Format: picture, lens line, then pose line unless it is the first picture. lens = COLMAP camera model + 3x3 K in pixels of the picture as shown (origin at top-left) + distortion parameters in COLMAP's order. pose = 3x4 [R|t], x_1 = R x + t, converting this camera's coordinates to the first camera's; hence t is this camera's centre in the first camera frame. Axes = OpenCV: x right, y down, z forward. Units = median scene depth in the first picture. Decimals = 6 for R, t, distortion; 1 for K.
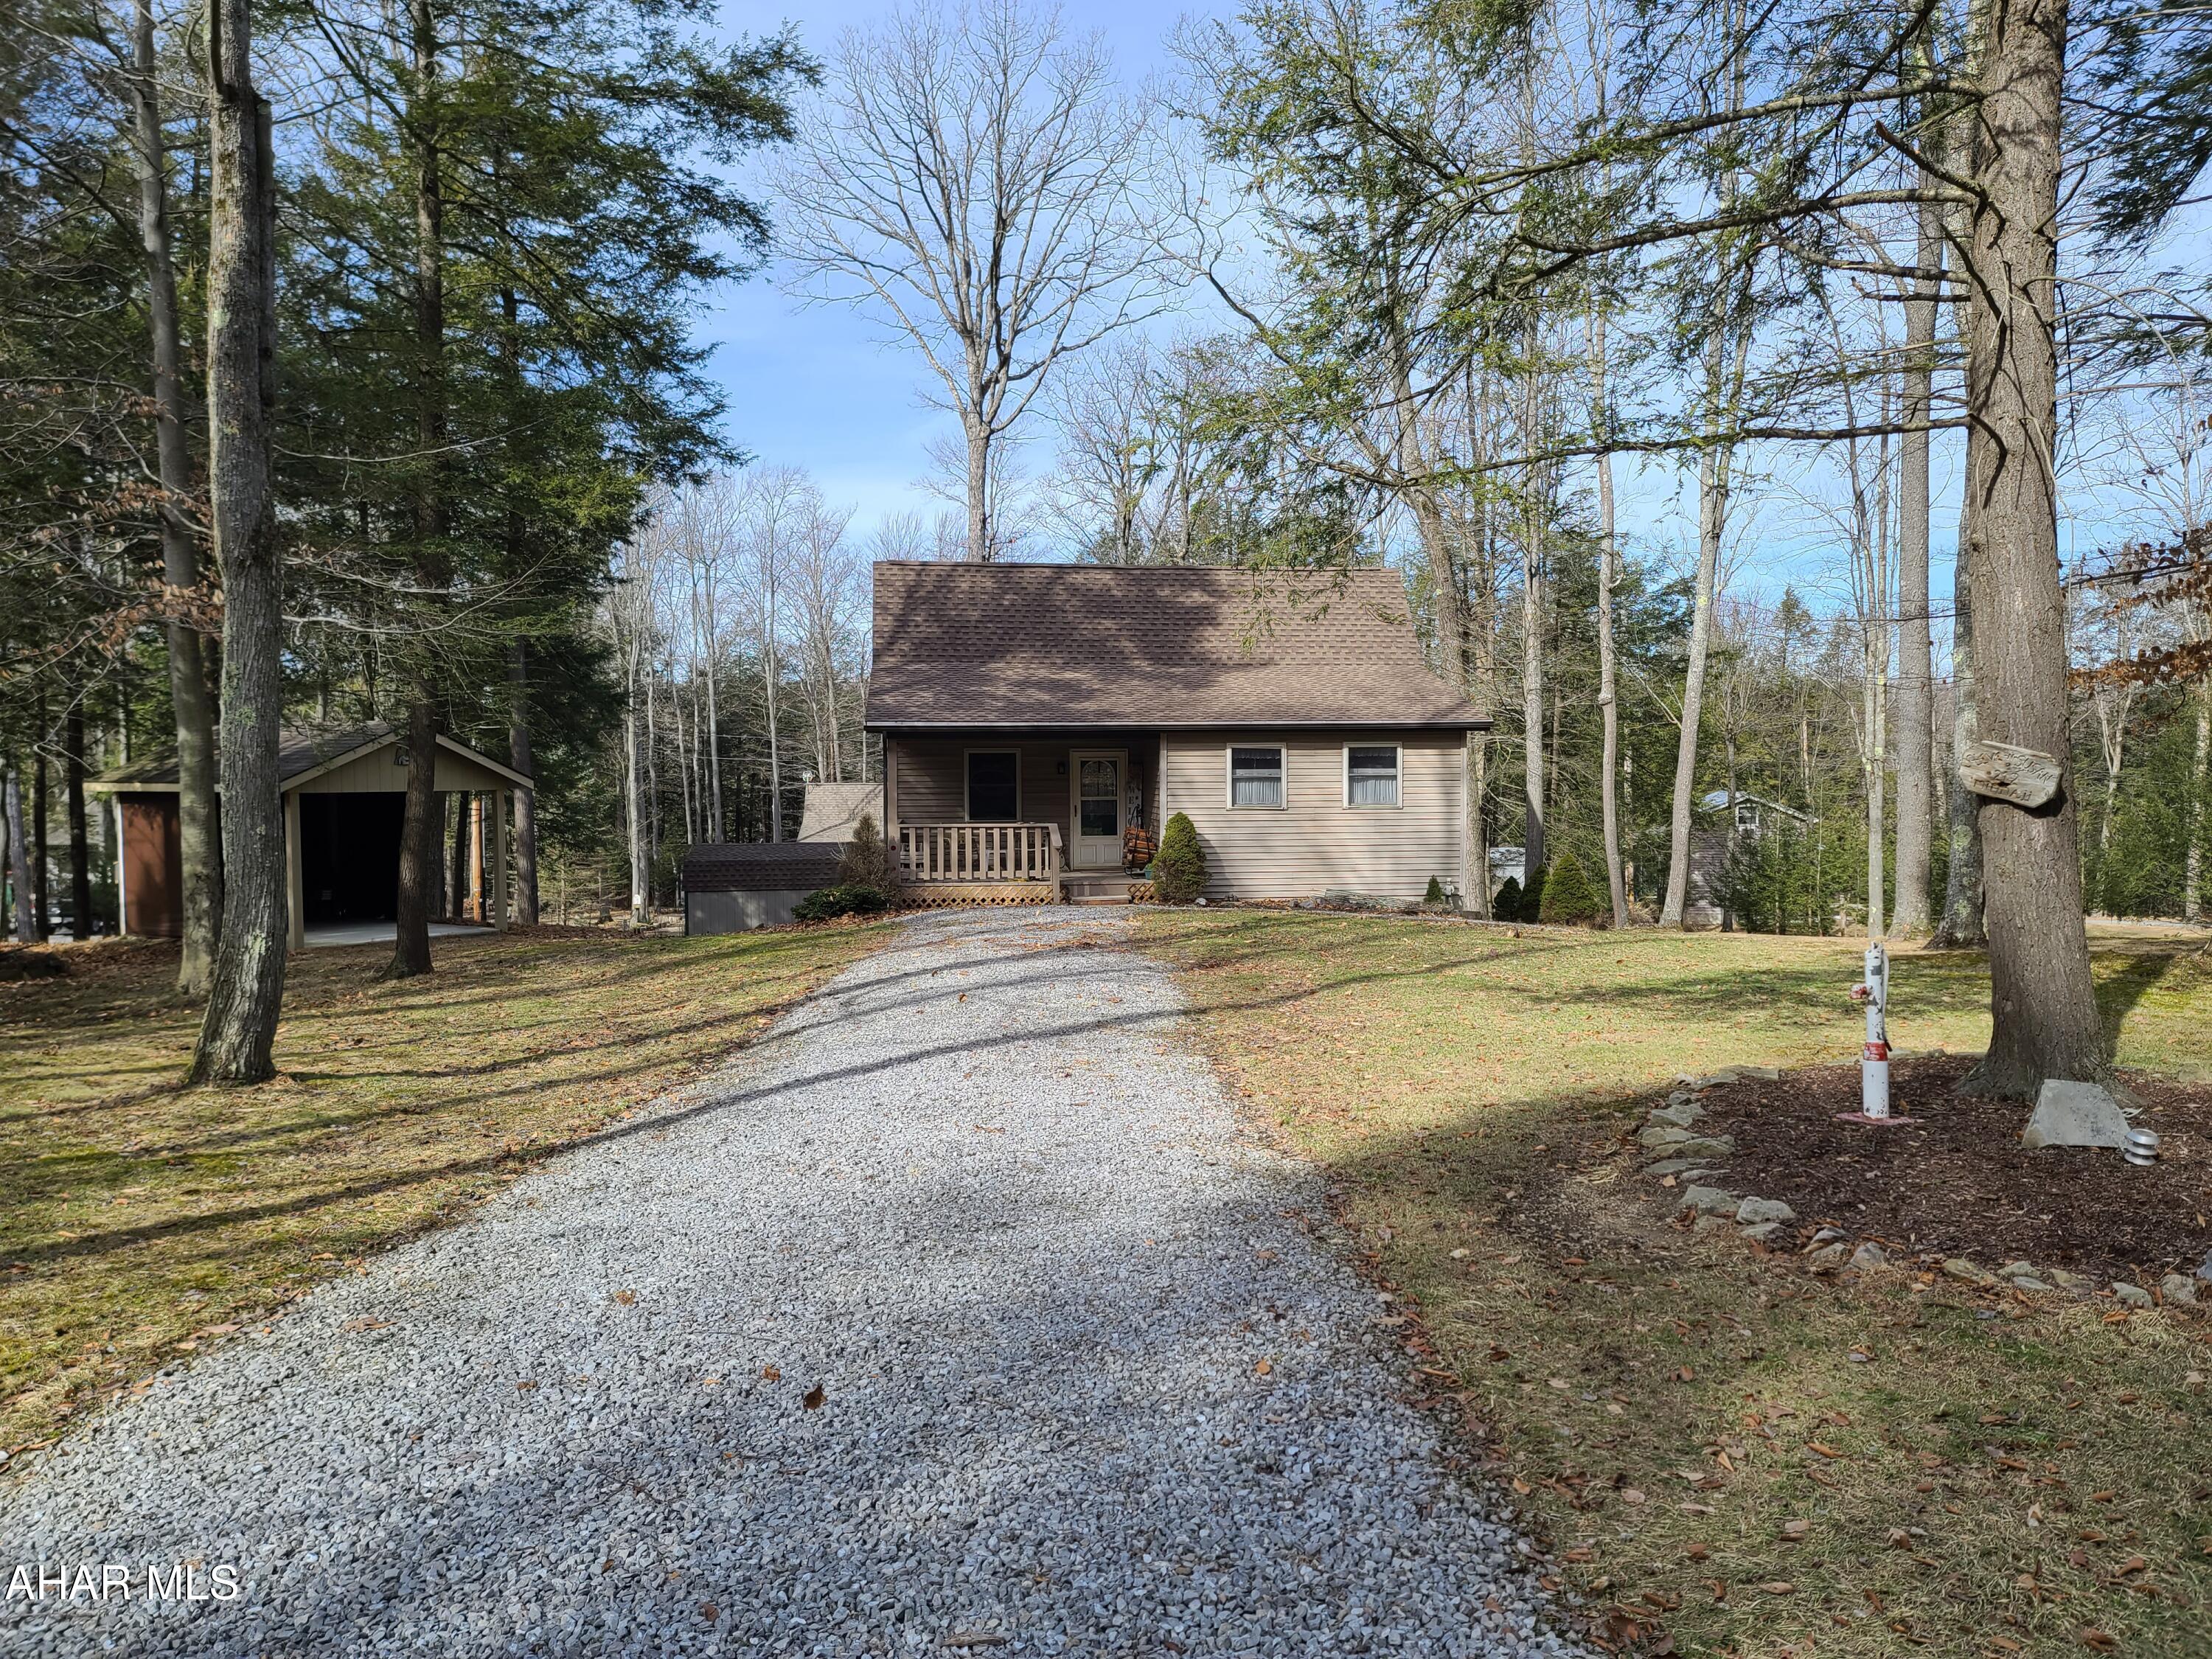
lens RADIAL K [[1609.1, 0, 1106.9], [0, 1609.1, 834.3], [0, 0, 1]] dist [0.065596, 0.002281]
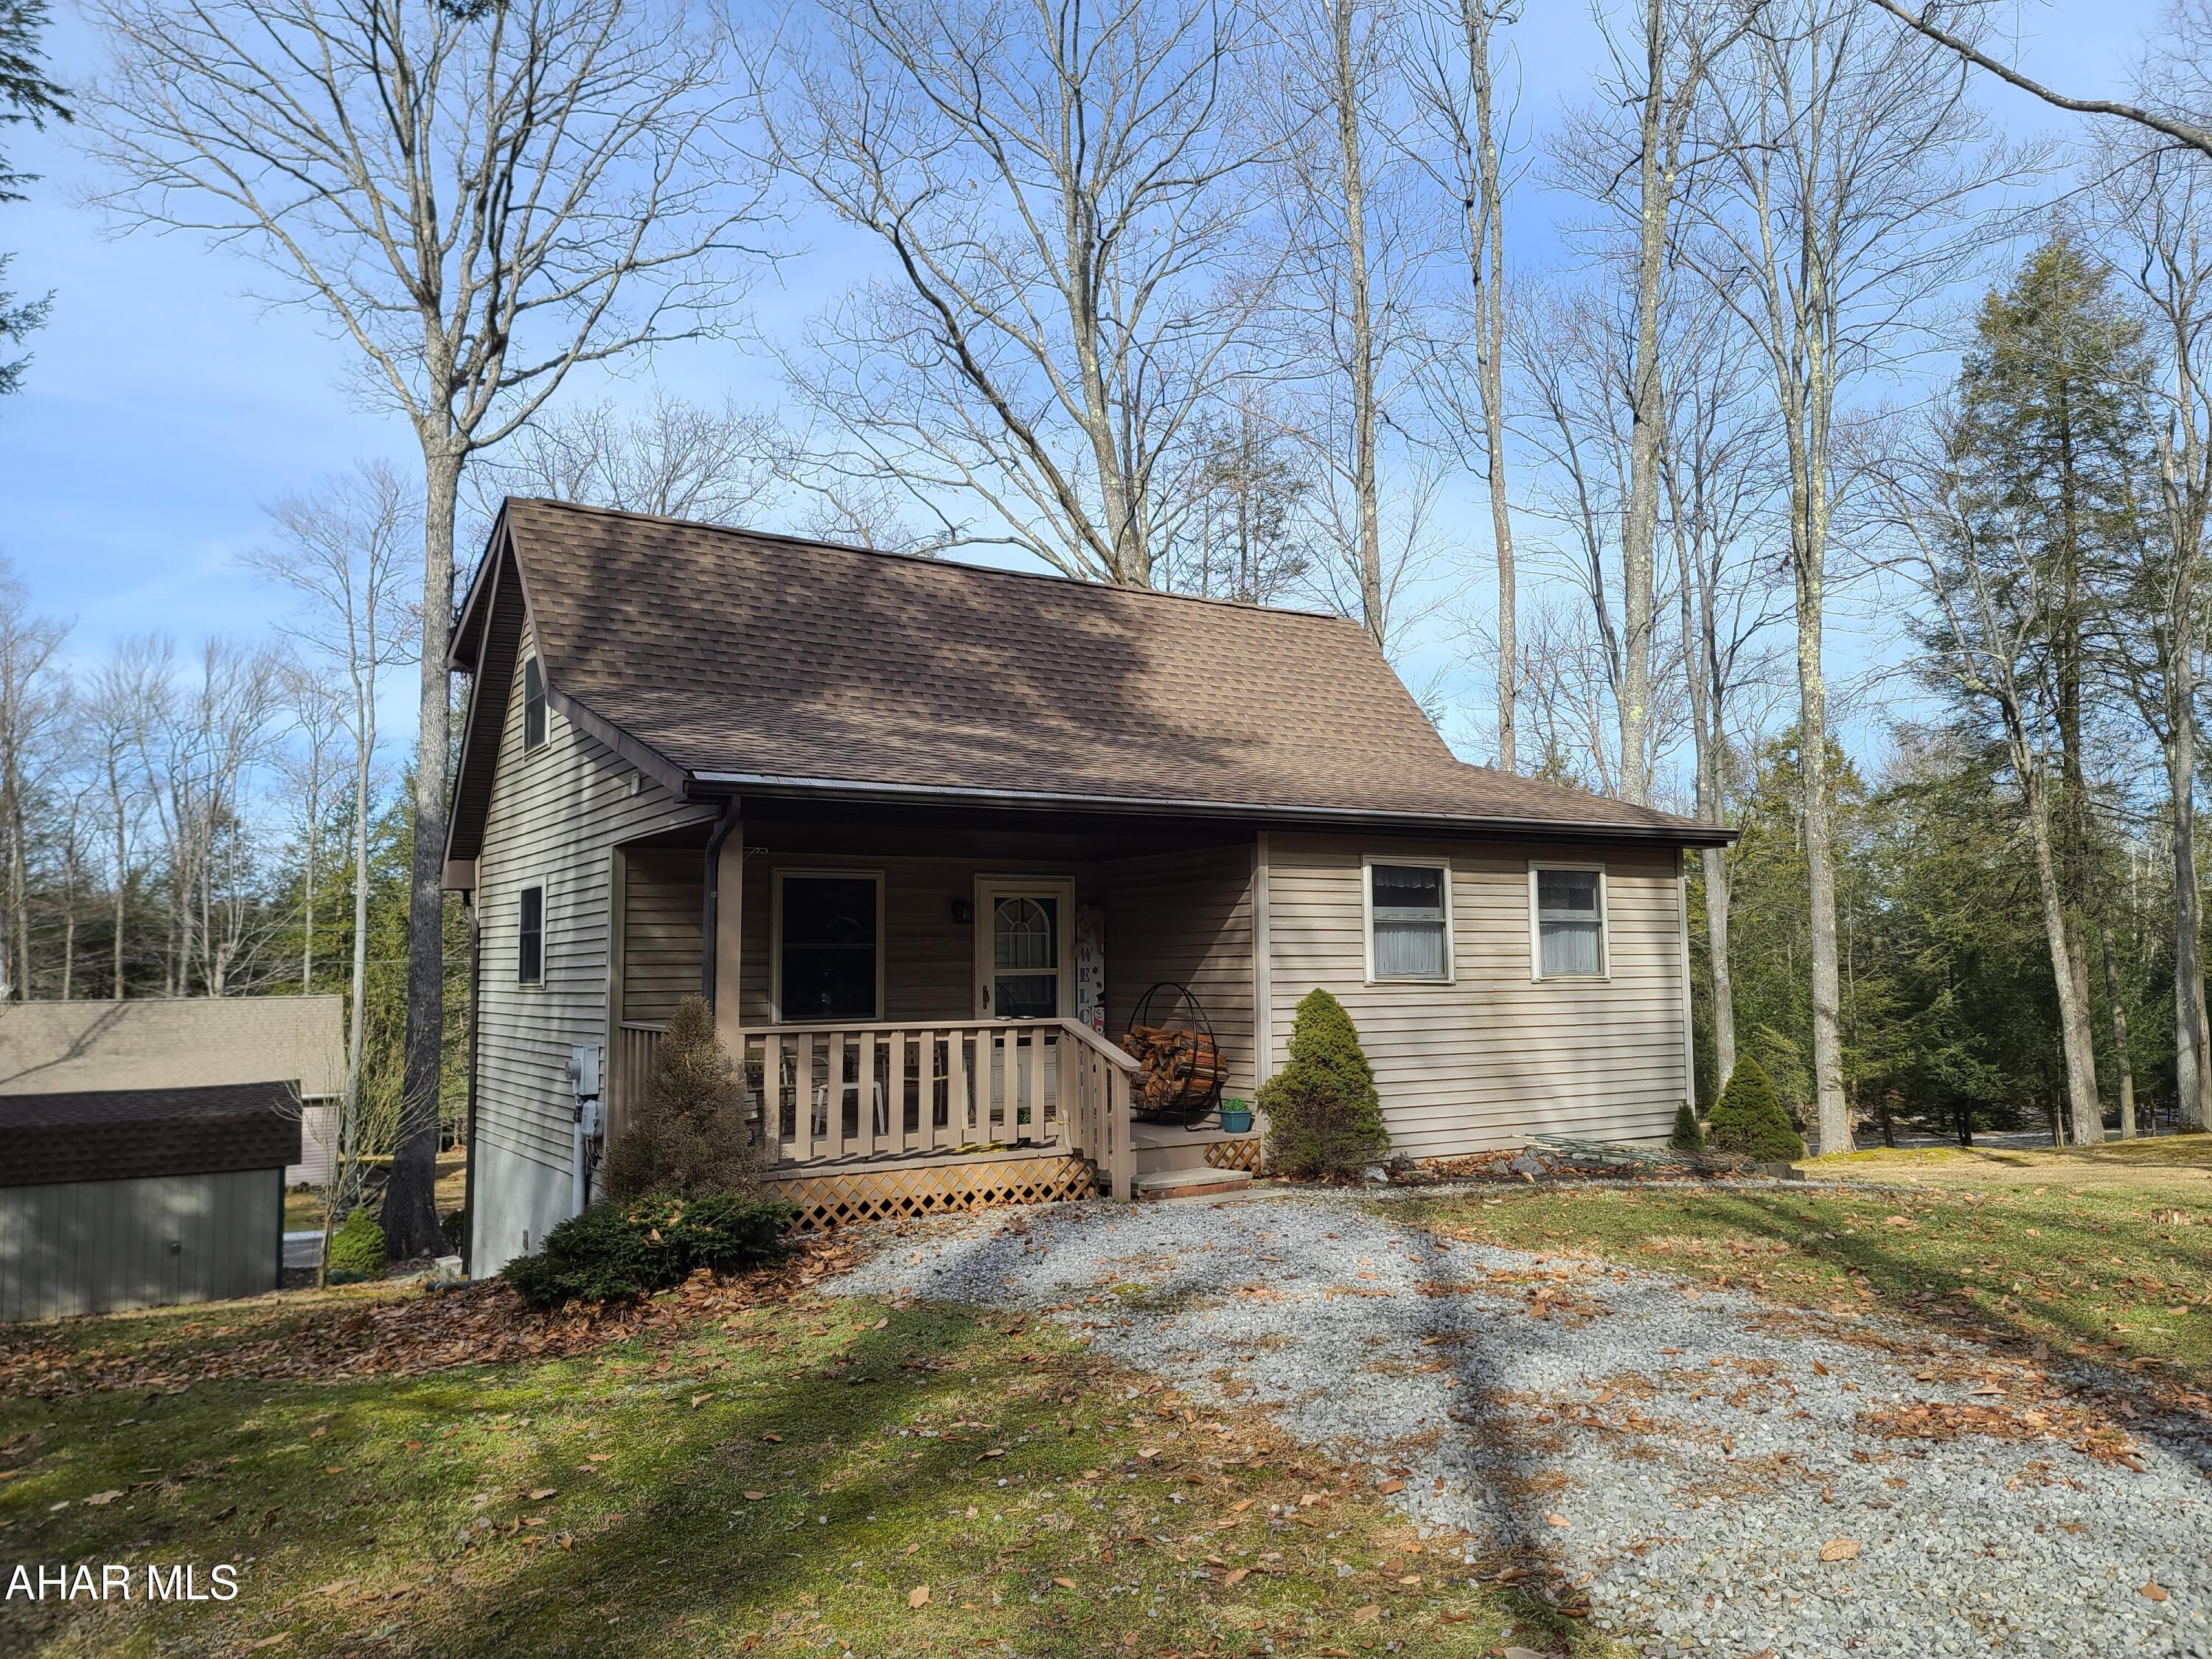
lens RADIAL K [[1609.1, 0, 1107.6], [0, 1609.1, 822.2], [0, 0, 1]] dist [0.065596, 0.002281]
pose [[0.899016, 0.033209, 0.436655, -0.222351], [0.028835, 0.990467, -0.134696, 0.000106], [-0.436966, 0.133685, 0.889488, 0.571110]]
